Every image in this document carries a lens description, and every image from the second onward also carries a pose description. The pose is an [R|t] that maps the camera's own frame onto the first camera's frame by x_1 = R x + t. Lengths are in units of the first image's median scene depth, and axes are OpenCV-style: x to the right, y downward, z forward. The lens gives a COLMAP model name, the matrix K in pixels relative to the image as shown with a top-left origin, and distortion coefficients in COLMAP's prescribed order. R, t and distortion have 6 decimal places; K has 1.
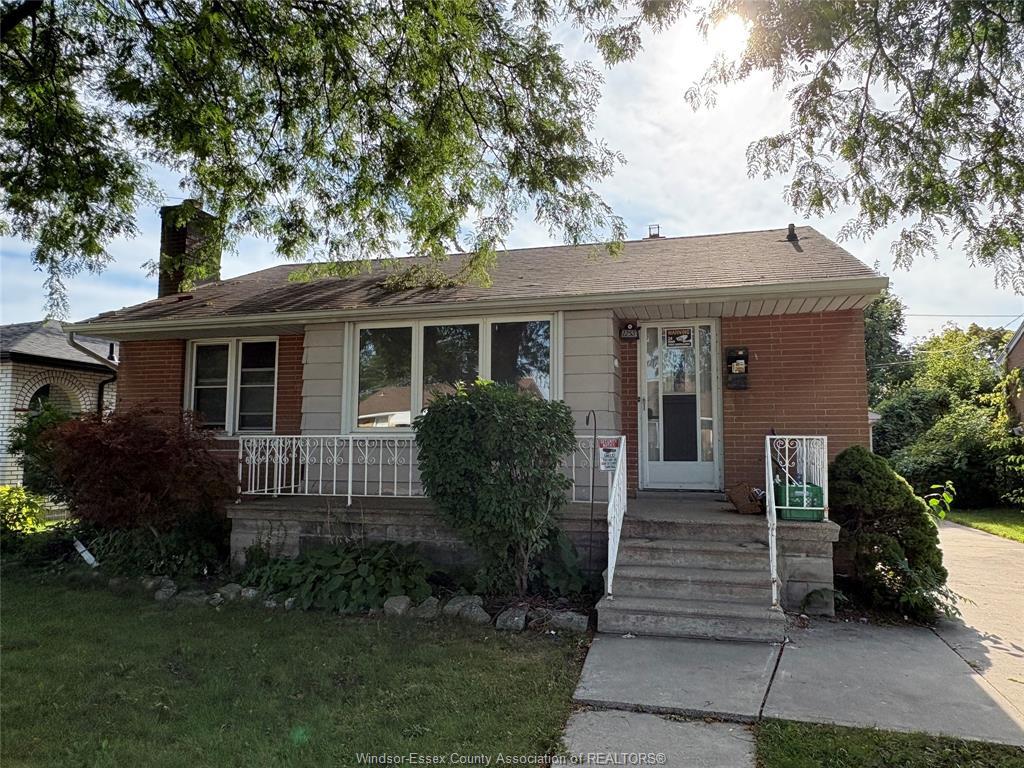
lens RADIAL K [[704.7, 0, 508.8], [0, 704.7, 384.4], [0, 0, 1]] dist [-0.001533, 0.001460]
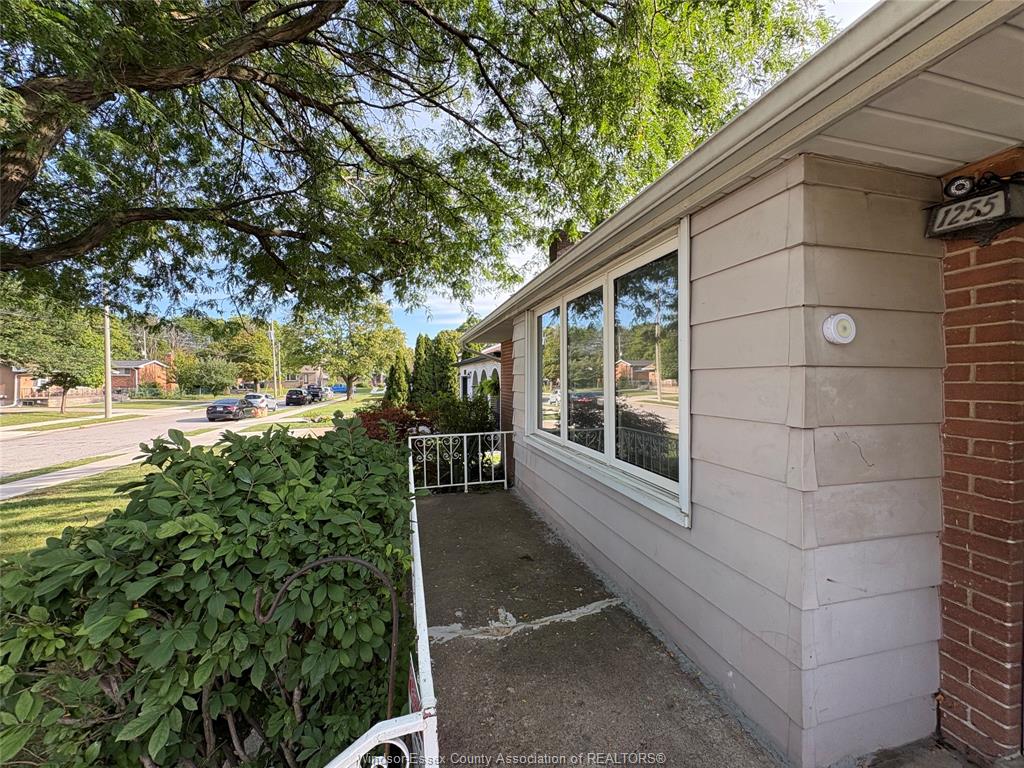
lens RADIAL K [[408.4, 0, 508.4], [0, 408.4, 385.2], [0, 0, 1]] dist [0.001972, 0.000340]
pose [[0.504433, 0.005700, -0.863432, 0.256709], [0.084280, 0.994878, 0.055806, -0.030955], [0.859328, -0.100921, 0.501369, 0.867735]]
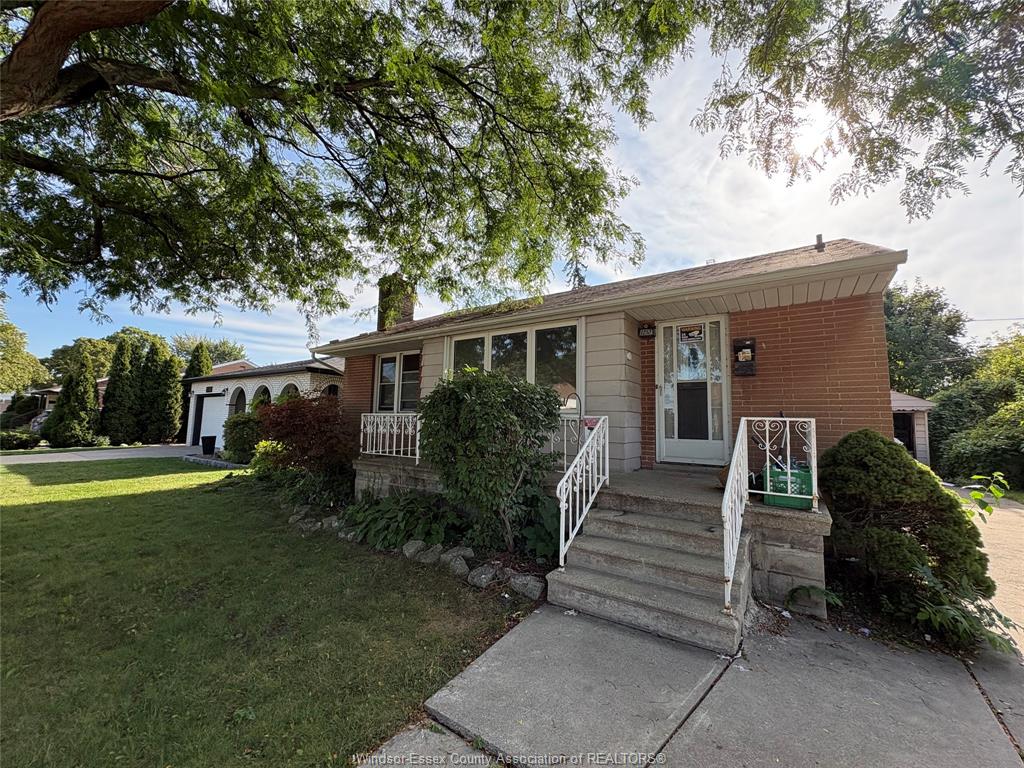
lens RADIAL K [[408.4, 0, 512.1], [0, 408.4, 384.0], [0, 0, 1]] dist [0.001972, 0.000340]
pose [[0.944268, -0.014930, -0.328839, 0.212641], [0.012330, 0.999874, -0.009990, 0.024022], [0.328947, 0.005379, 0.944333, 0.305672]]
